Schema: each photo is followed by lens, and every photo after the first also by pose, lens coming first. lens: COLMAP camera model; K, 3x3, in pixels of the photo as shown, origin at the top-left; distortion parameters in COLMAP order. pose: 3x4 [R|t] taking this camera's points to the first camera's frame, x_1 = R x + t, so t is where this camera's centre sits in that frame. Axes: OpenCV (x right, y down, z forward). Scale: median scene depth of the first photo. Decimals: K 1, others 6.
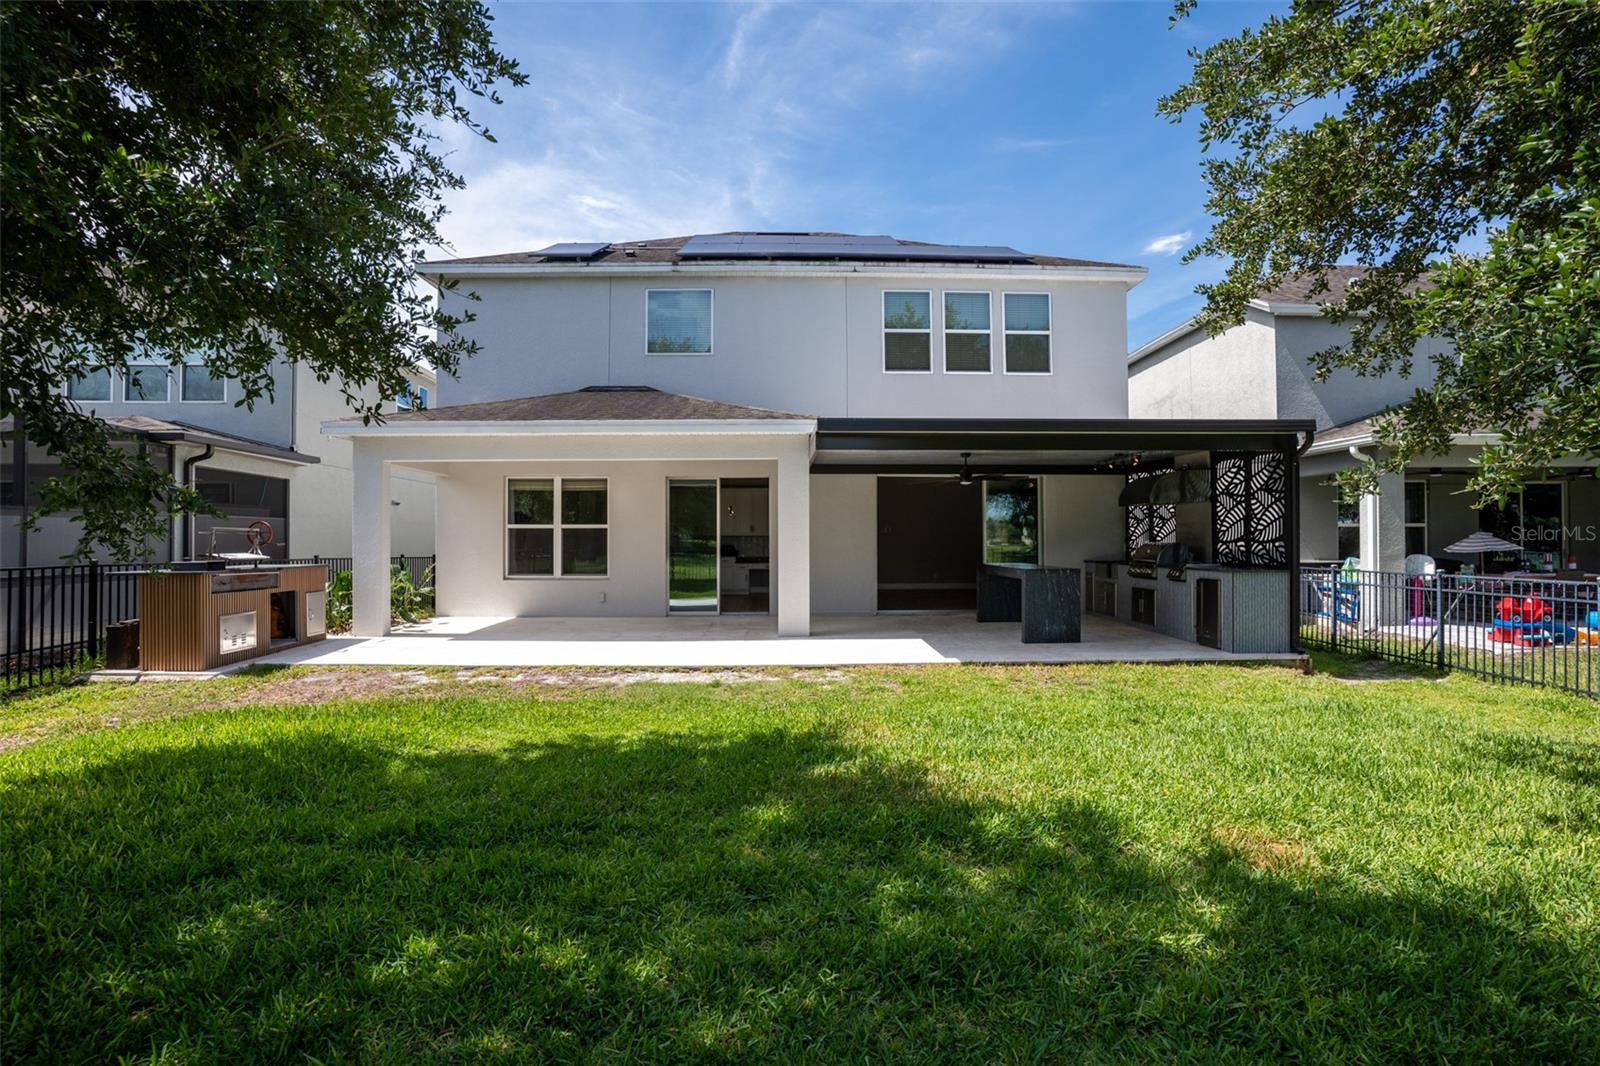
lens RADIAL K [[808.0, 0, 791.9], [0, 808.0, 530.5], [0, 0, 1]] dist [-0.030667, 0.000492]
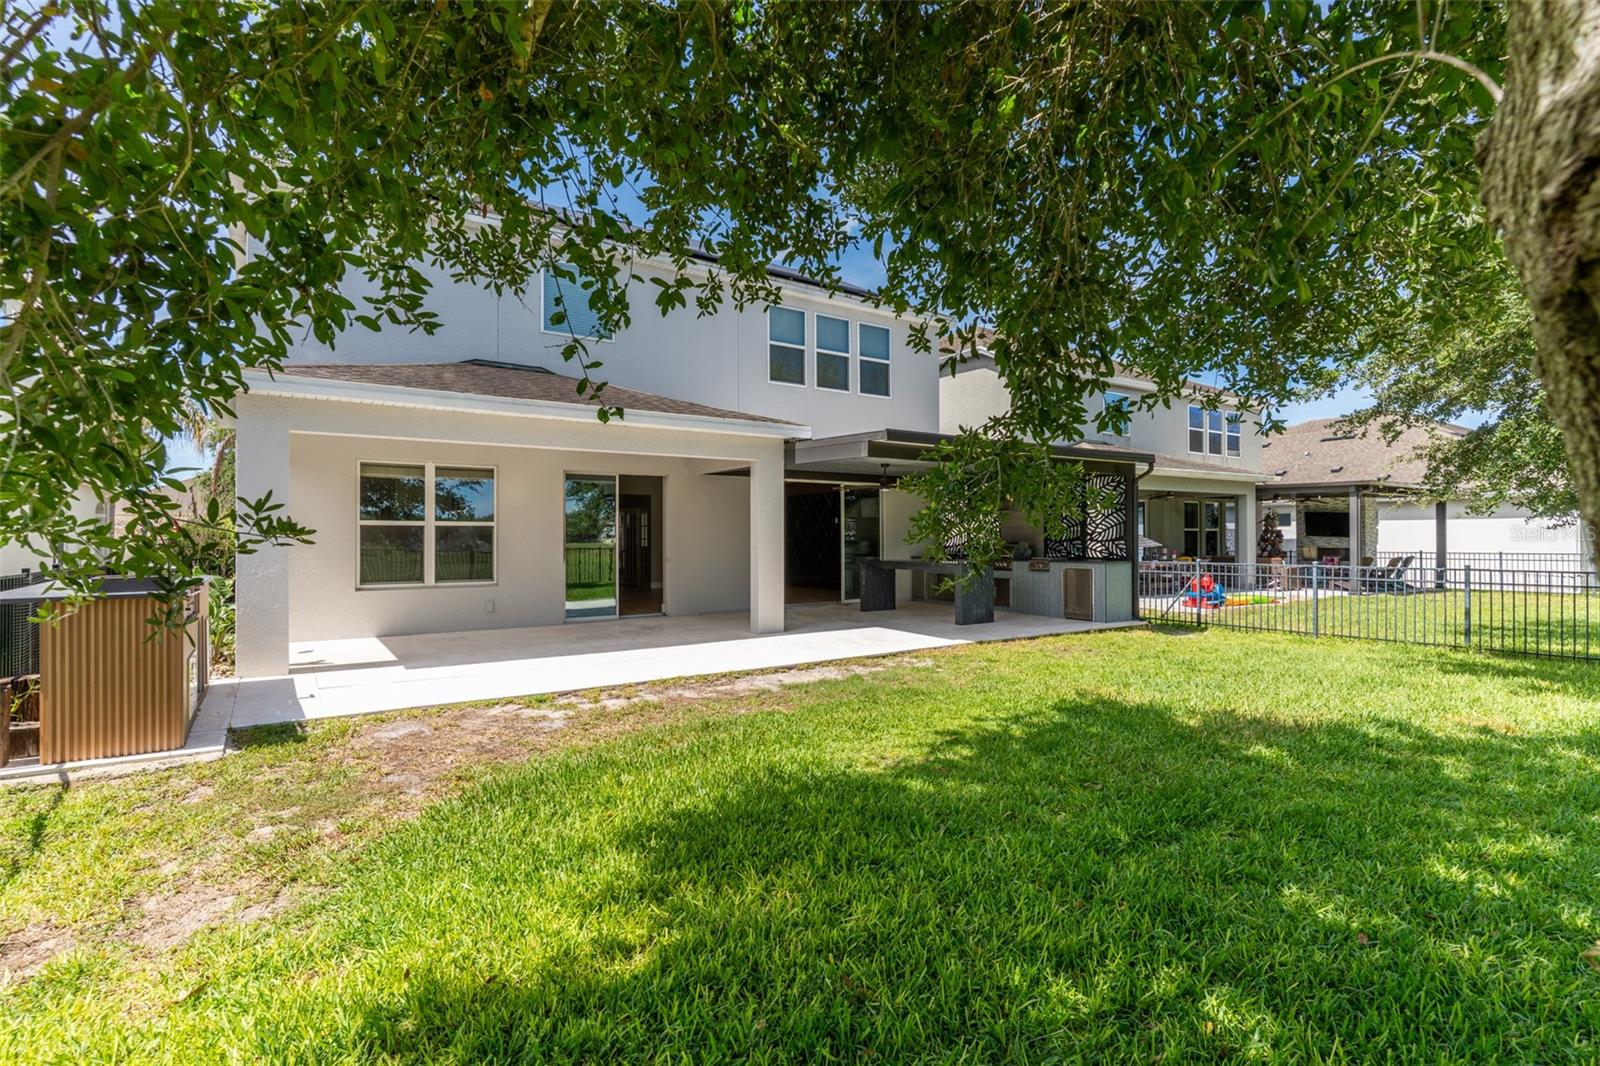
lens RADIAL K [[789.5, 0, 803.8], [0, 789.5, 525.2], [0, 0, 1]] dist [0.003406, 0.000680]
pose [[0.834908, 0.009210, 0.550313, -0.515881], [-0.005843, 0.999952, -0.007871, 0.000958], [-0.550359, 0.003356, 0.834922, 0.133951]]
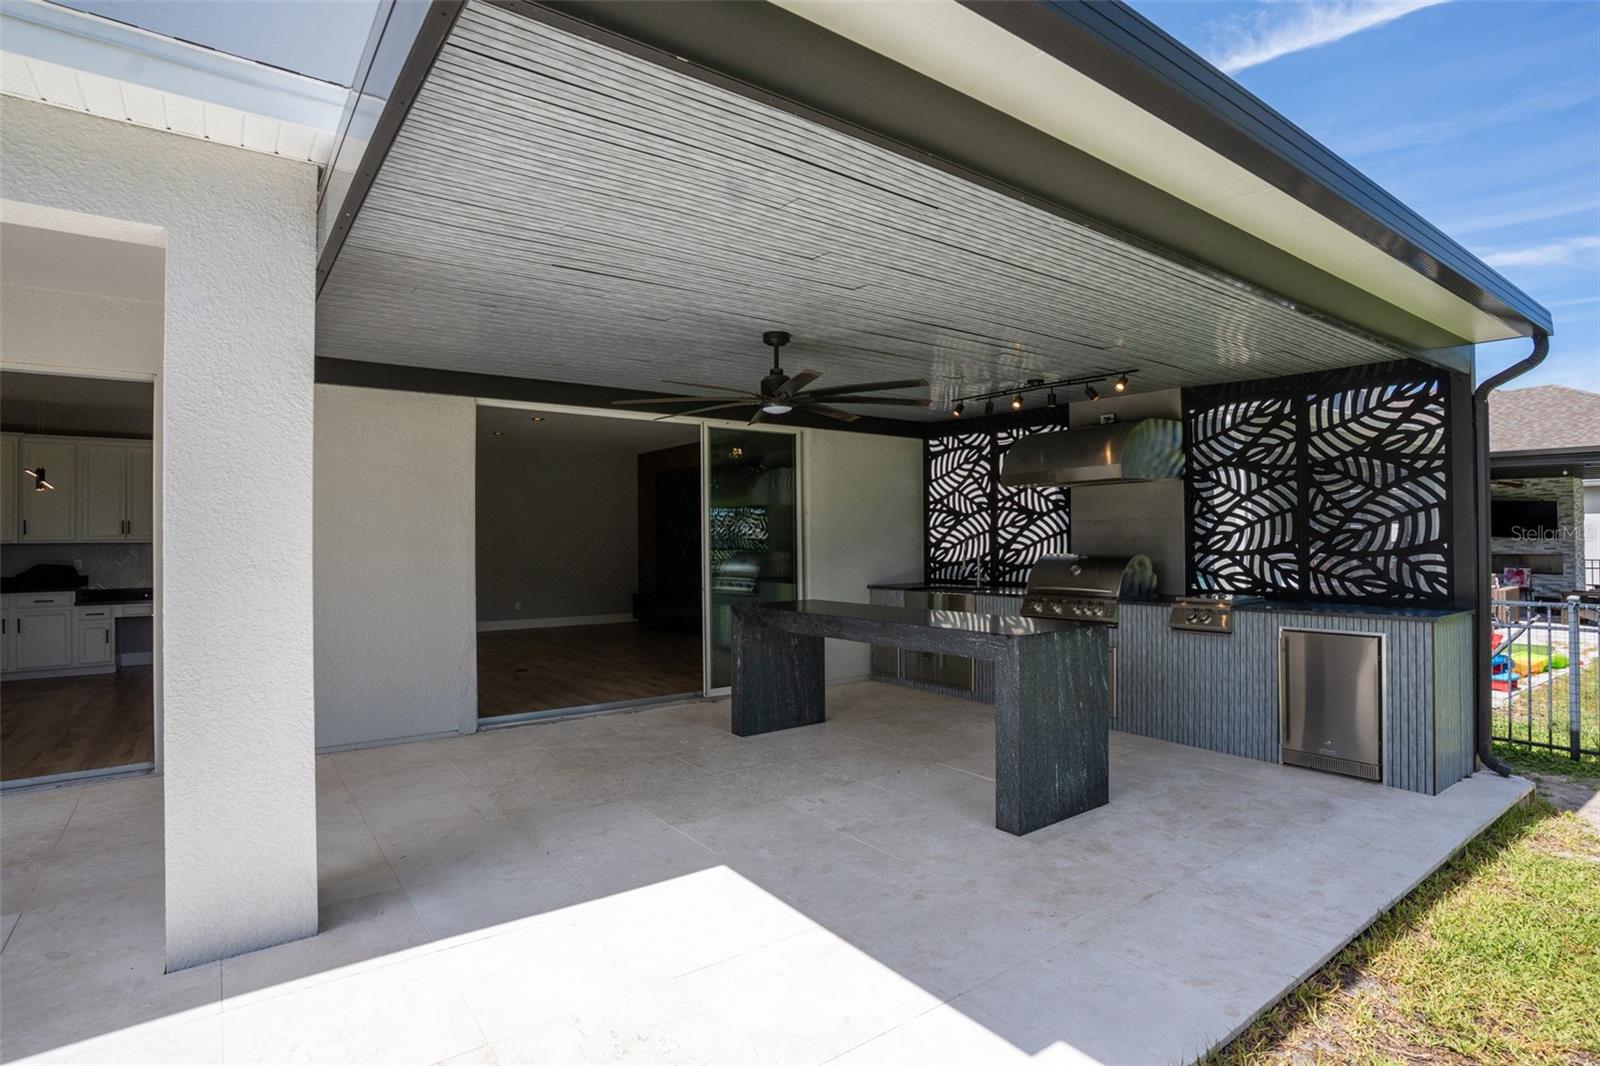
lens RADIAL K [[808.0, 0, 791.9], [0, 808.0, 530.5], [0, 0, 1]] dist [-0.030667, 0.000492]
pose [[0.806614, 0.009444, 0.591003, -0.018727], [-0.002691, 0.999921, -0.012305, 0.005803], [-0.591072, 0.008335, 0.806575, 0.709545]]
